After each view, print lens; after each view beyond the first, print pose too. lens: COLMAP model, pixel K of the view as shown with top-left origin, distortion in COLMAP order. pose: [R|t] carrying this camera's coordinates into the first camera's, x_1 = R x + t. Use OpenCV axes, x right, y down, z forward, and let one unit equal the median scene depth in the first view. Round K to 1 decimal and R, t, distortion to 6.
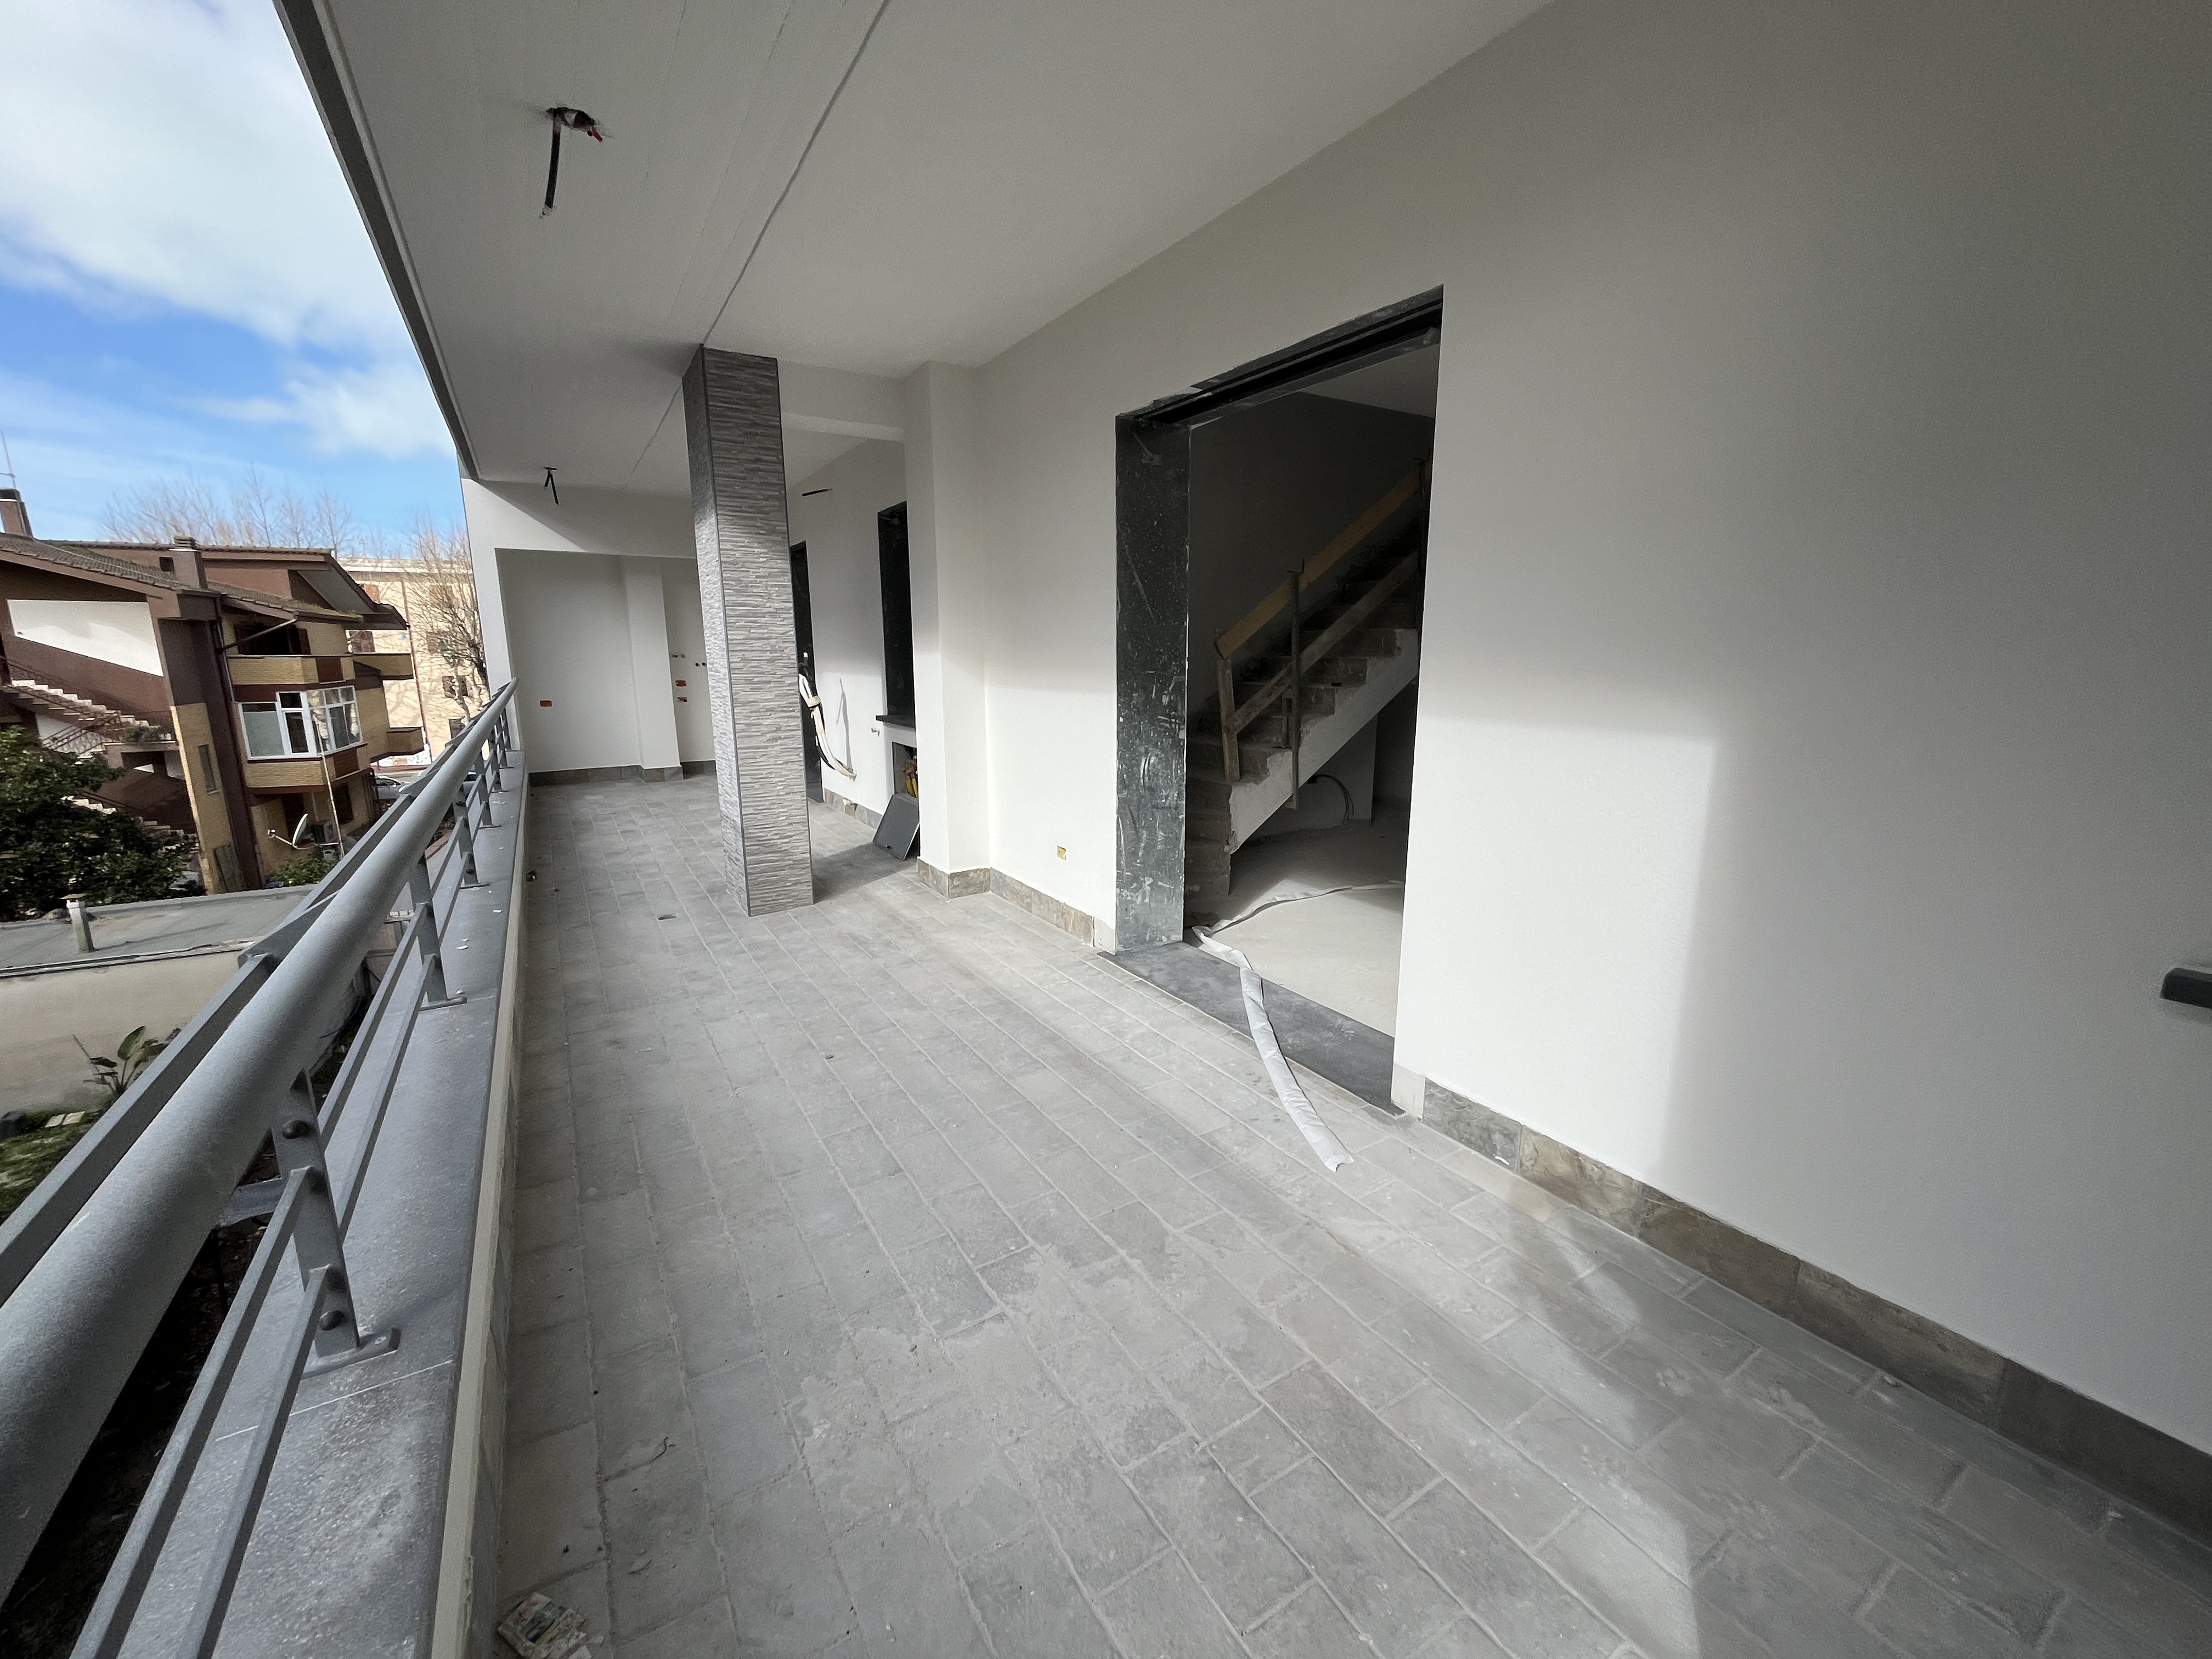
lens RADIAL K [[884.3, 0, 1098.7], [0, 884.3, 832.7], [0, 0, 1]] dist [-0.007475, 0.000022]
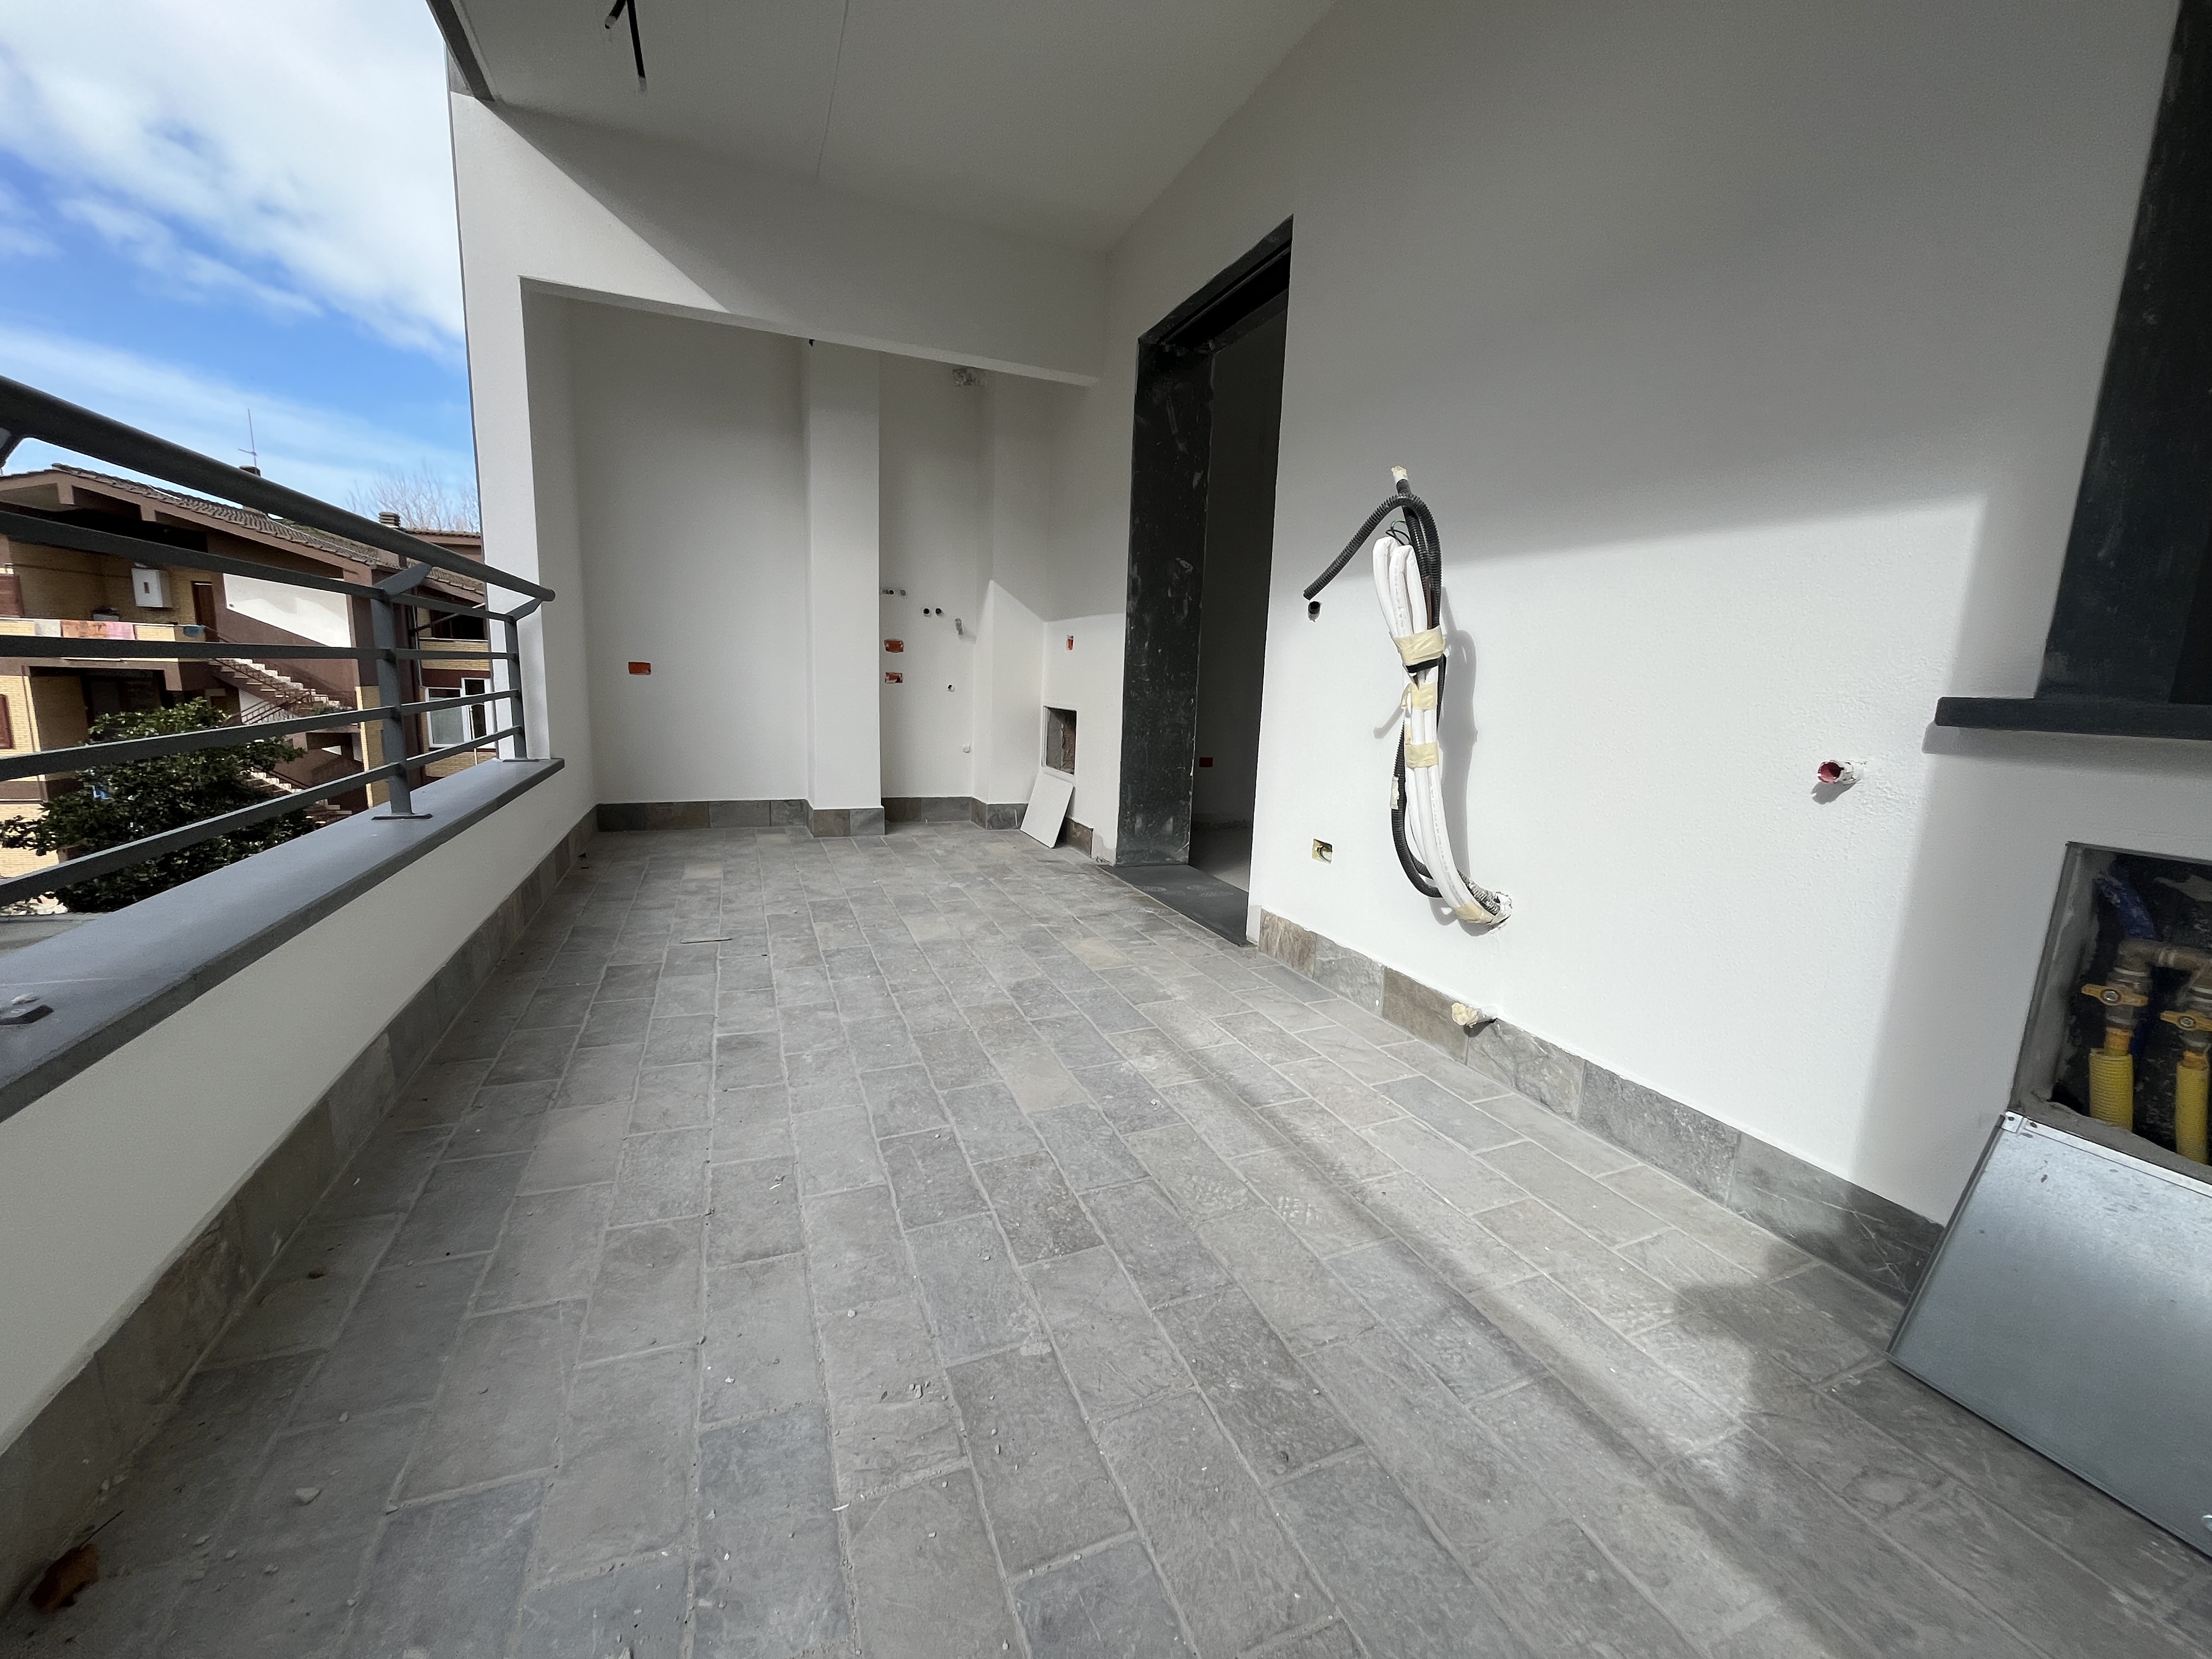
lens RADIAL K [[886.5, 0, 1110.0], [0, 886.5, 828.5], [0, 0, 1]] dist [-0.010040, 0.005507]
pose [[0.985773, 0.068511, -0.153487, -0.094390], [-0.074438, 0.996673, -0.033206, -0.019925], [0.150702, 0.044159, 0.987593, 0.184489]]
